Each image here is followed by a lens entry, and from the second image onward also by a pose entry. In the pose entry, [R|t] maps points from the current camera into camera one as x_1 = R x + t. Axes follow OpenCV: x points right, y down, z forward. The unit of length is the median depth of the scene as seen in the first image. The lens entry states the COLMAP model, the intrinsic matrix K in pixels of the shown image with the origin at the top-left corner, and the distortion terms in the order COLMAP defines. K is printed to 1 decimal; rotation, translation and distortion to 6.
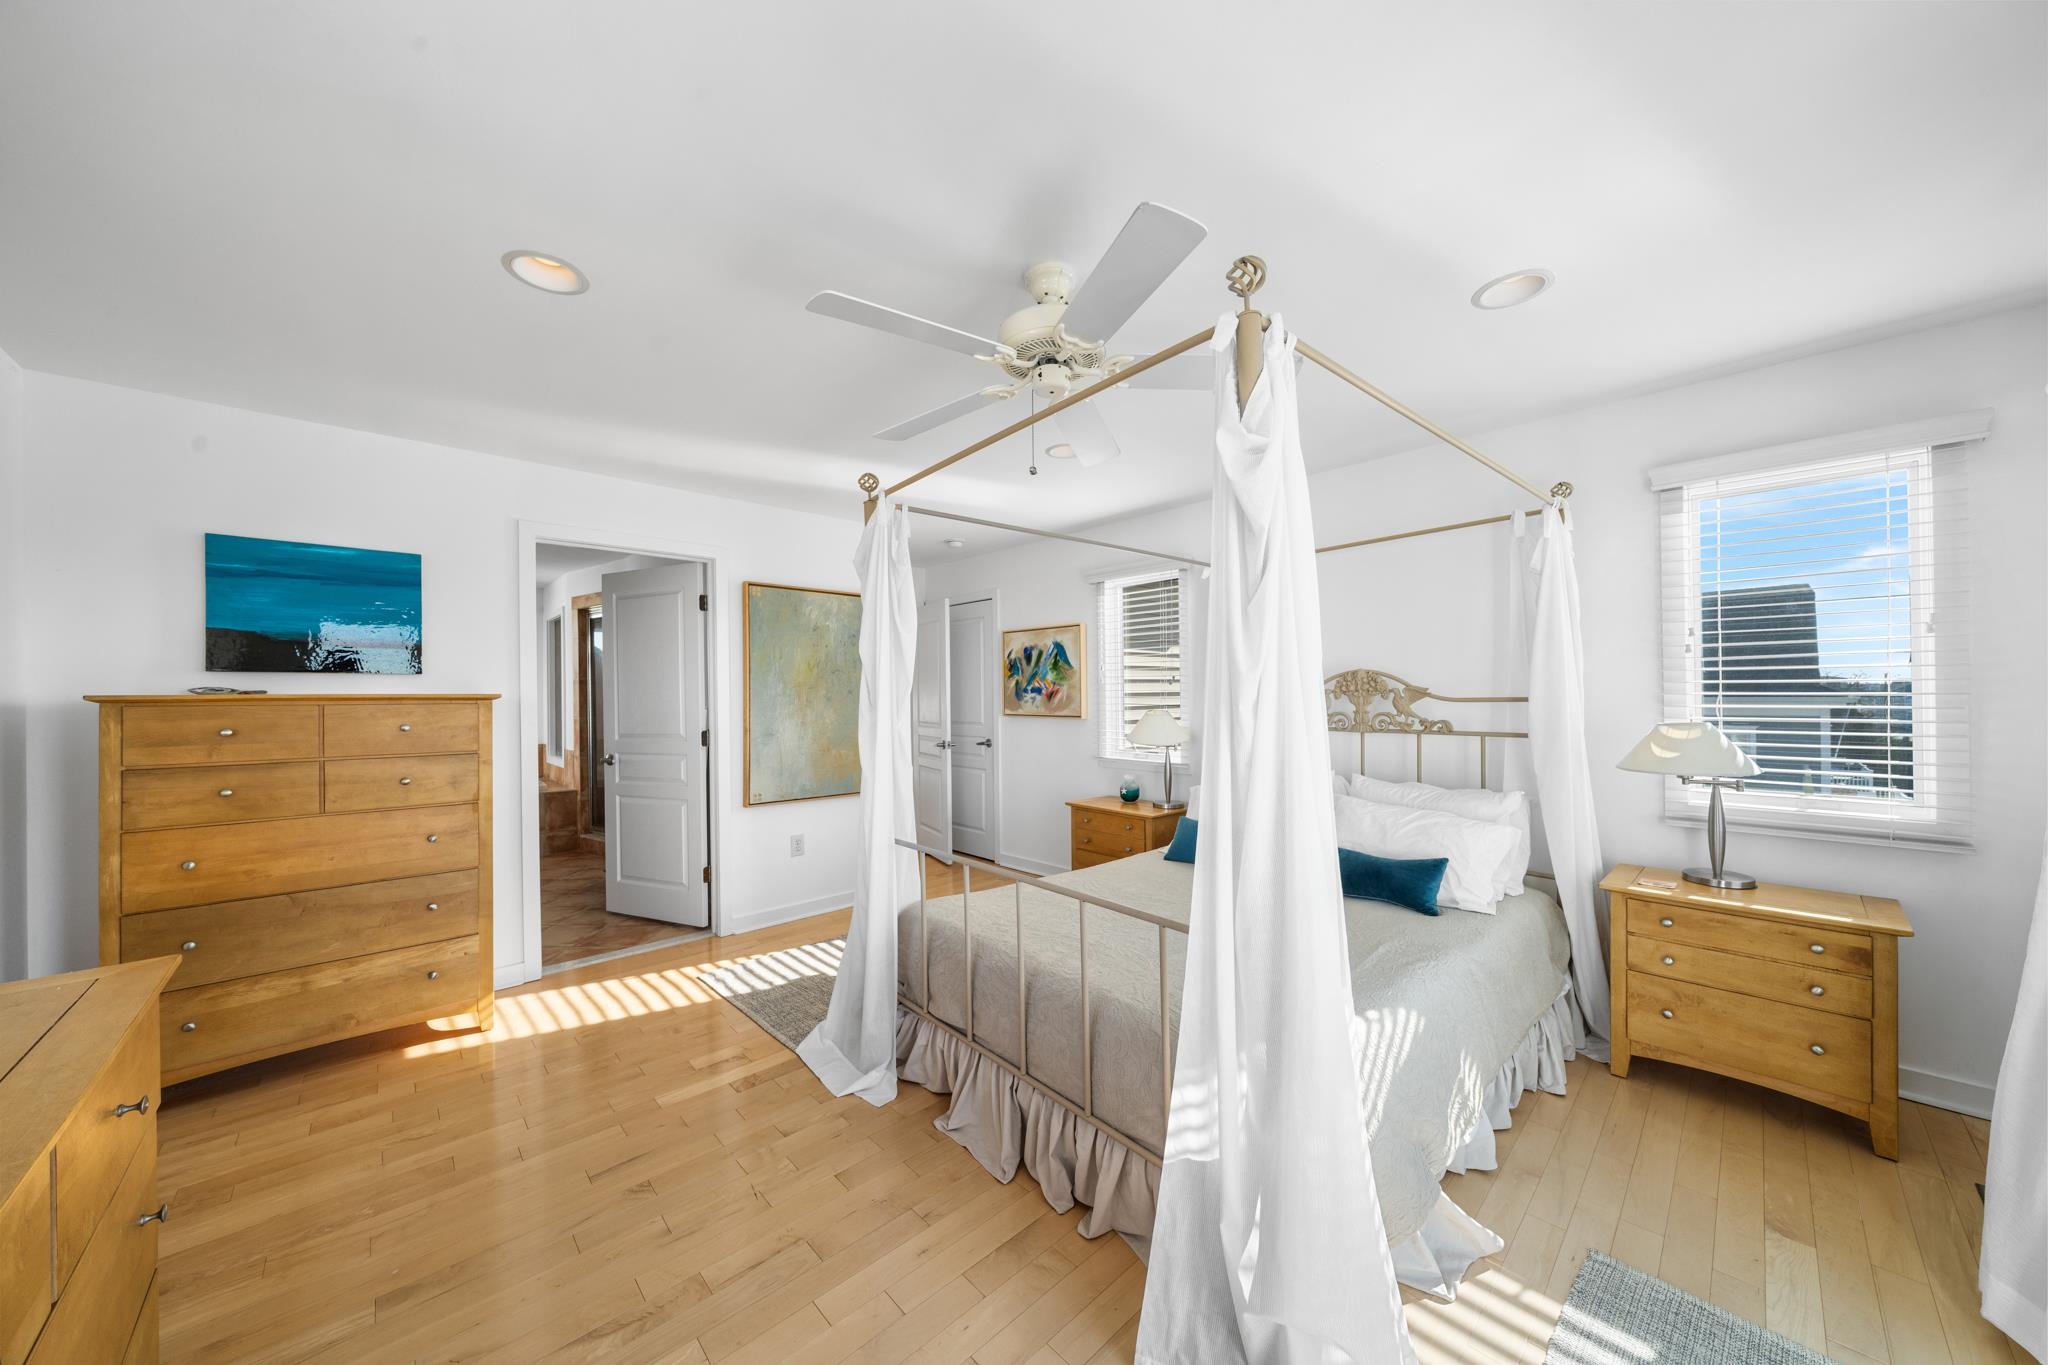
lens RADIAL K [[693.7, 0, 1022.1], [0, 693.7, 691.2], [0, 0, 1]] dist [-0.000833, -0.000014]
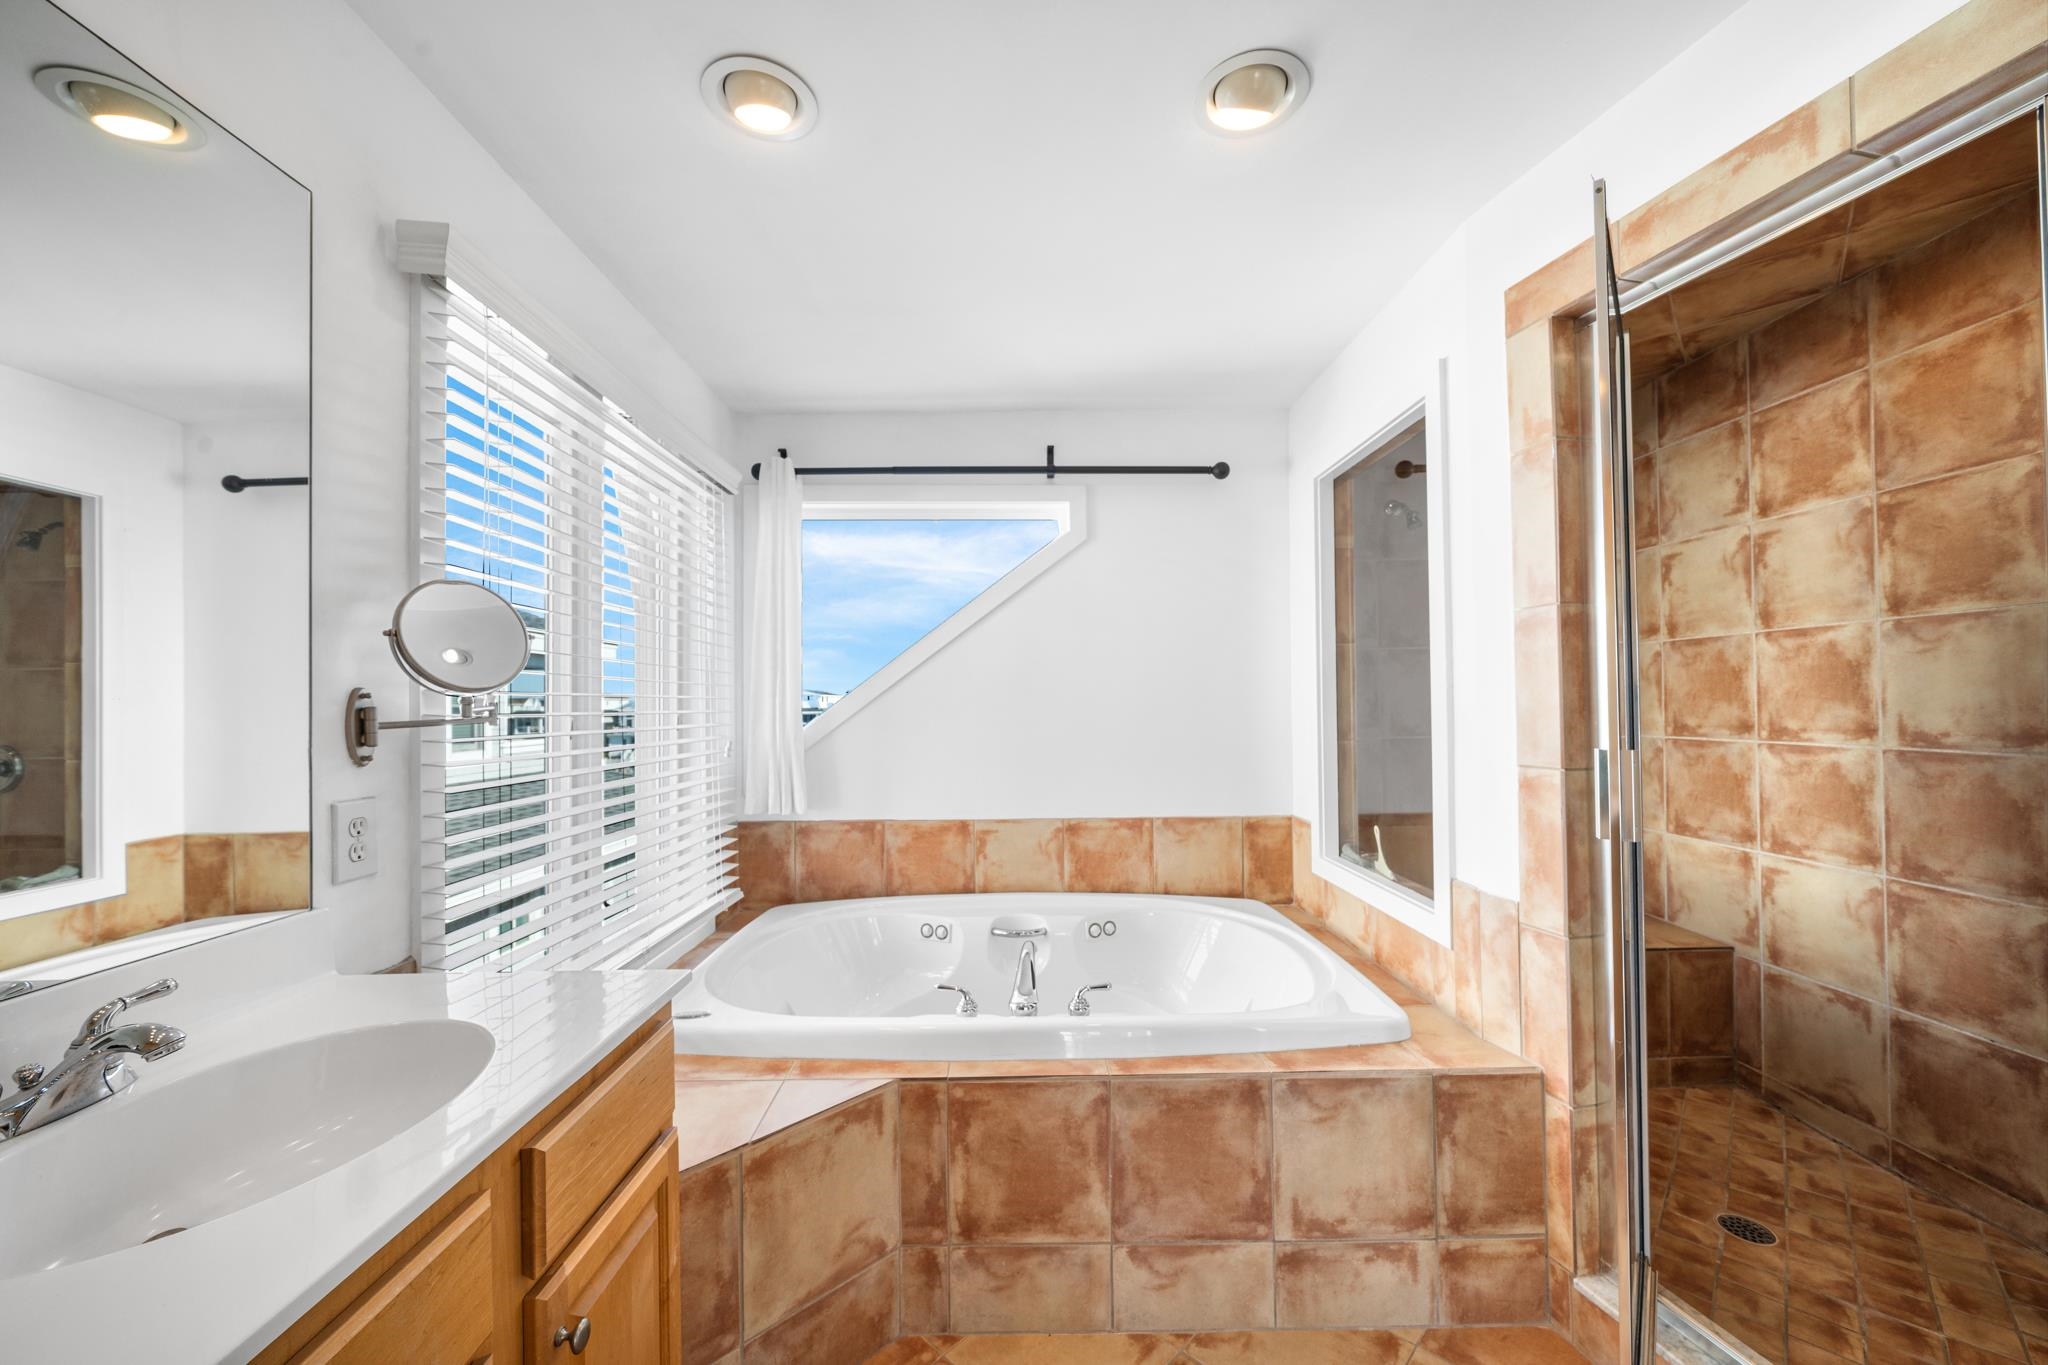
lens RADIAL K [[769.0, 0, 1018.8], [0, 769.0, 694.9], [0, 0, 1]] dist [-0.003484, 0.000105]
pose [[0.731803, -0.009595, -0.681448, -0.593762], [0.007630, 0.999954, -0.005885, 0.011148], [0.681473, -0.000893, 0.731843, 0.680571]]
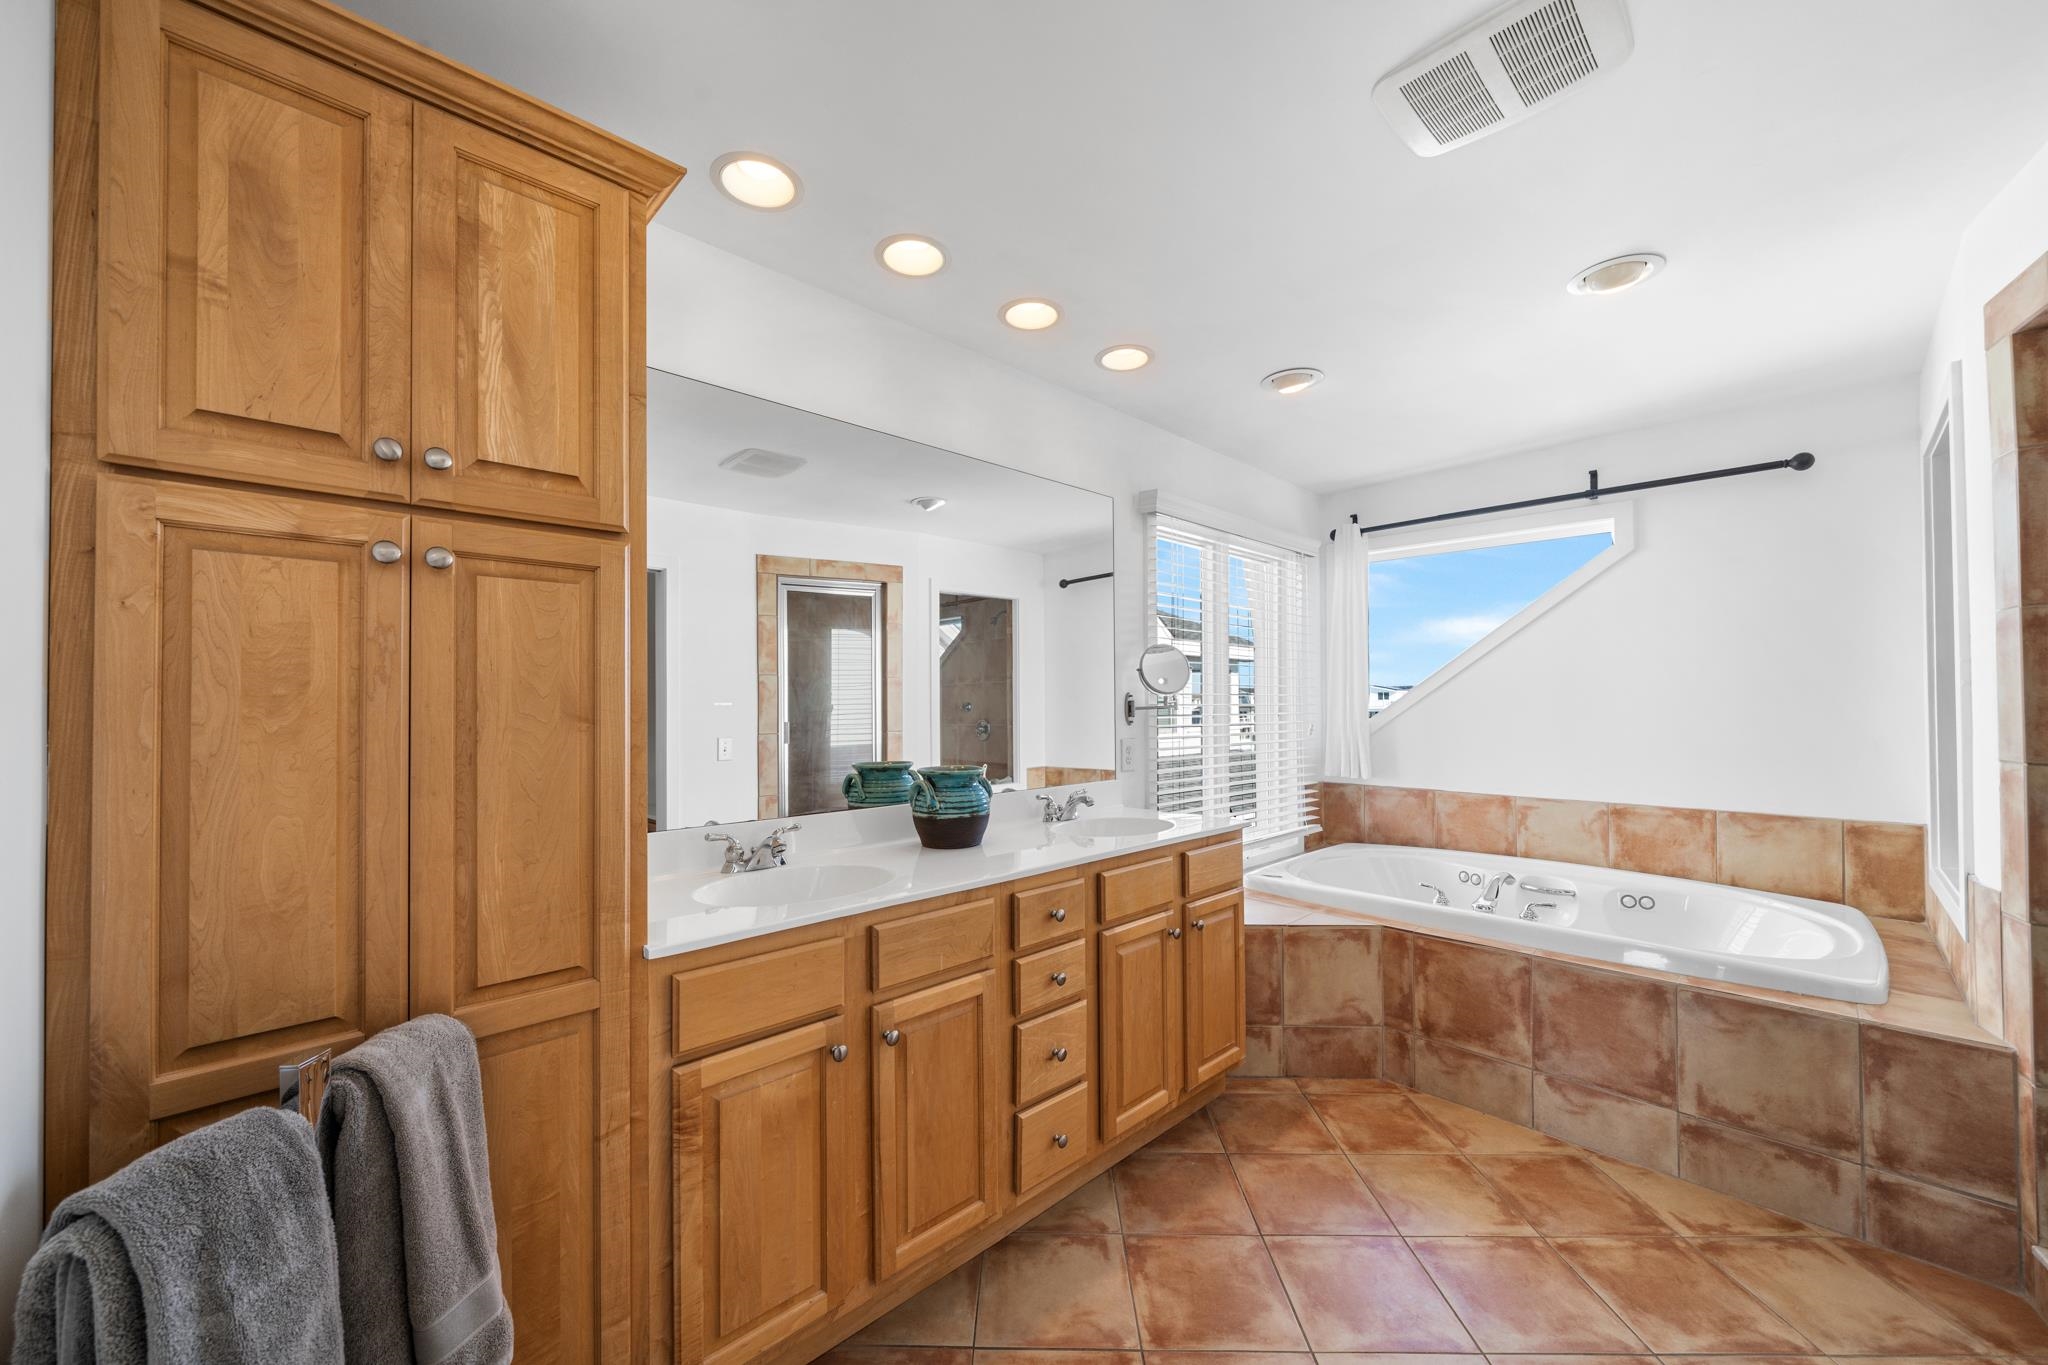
lens RADIAL K [[769.0, 0, 1017.7], [0, 769.0, 692.0], [0, 0, 1]] dist [-0.003484, 0.000105]
pose [[0.006822, -0.009689, -0.999930, -0.364411], [0.007717, 0.999924, -0.009636, 0.010512], [0.999947, -0.007651, 0.006896, 0.634933]]
